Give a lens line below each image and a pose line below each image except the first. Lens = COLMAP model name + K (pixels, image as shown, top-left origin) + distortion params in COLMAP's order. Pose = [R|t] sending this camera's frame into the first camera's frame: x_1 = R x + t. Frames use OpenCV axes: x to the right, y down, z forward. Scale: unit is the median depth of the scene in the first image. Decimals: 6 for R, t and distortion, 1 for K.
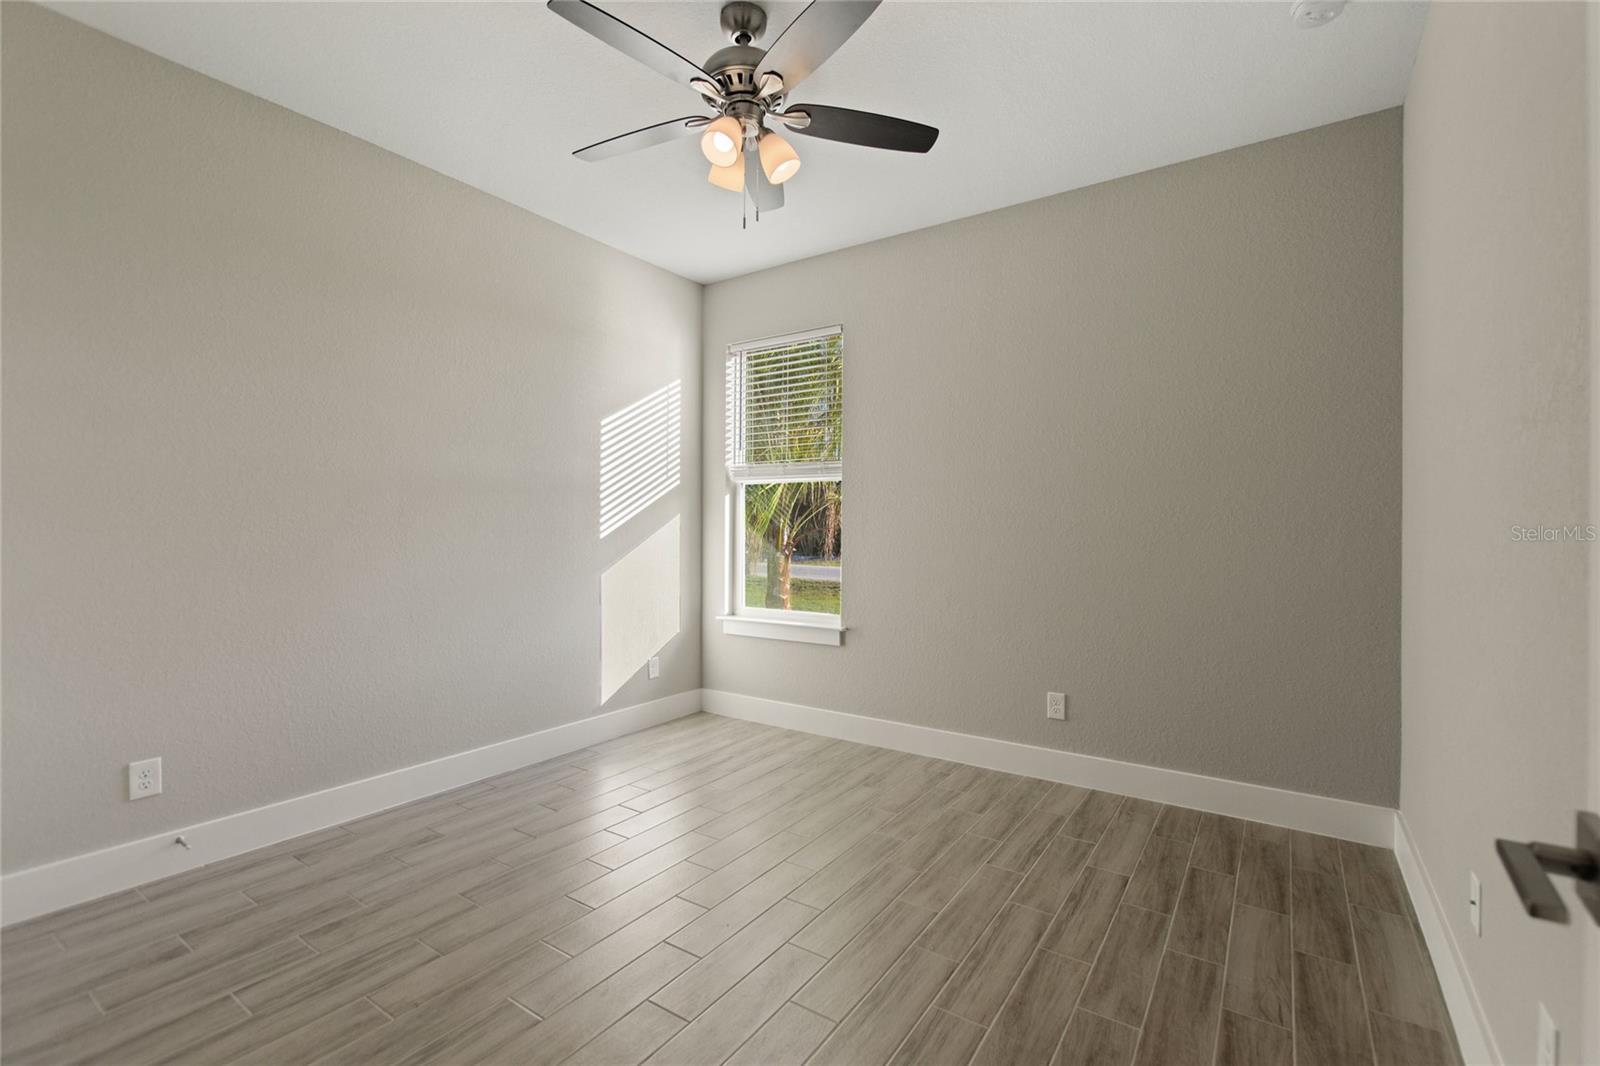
lens RADIAL K [[711.2, 0, 803.7], [0, 711.2, 528.5], [0, 0, 1]] dist [-0.002302, -0.000500]
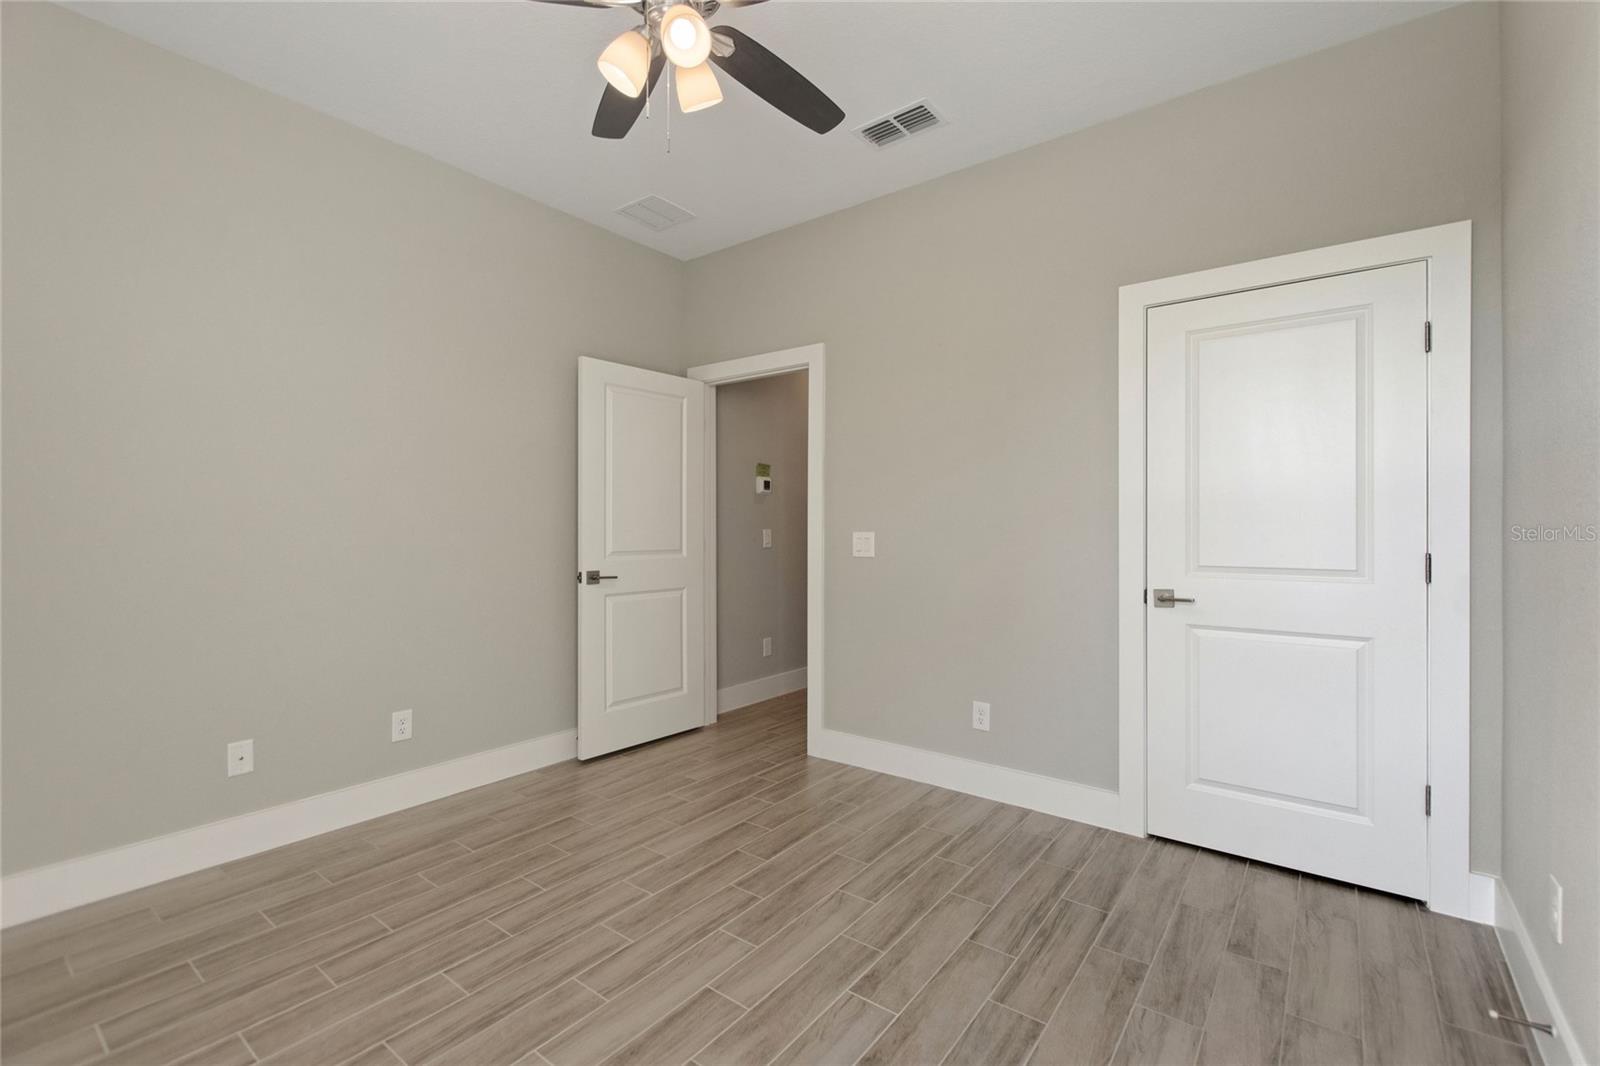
lens RADIAL K [[711.2, 0, 803.7], [0, 711.2, 528.5], [0, 0, 1]] dist [-0.002302, -0.000500]
pose [[-0.998620, -0.004922, 0.052278, -0.301567], [-0.004837, 0.999987, 0.001754, 0.002676], [-0.052286, 0.001498, -0.998631, 1.922152]]
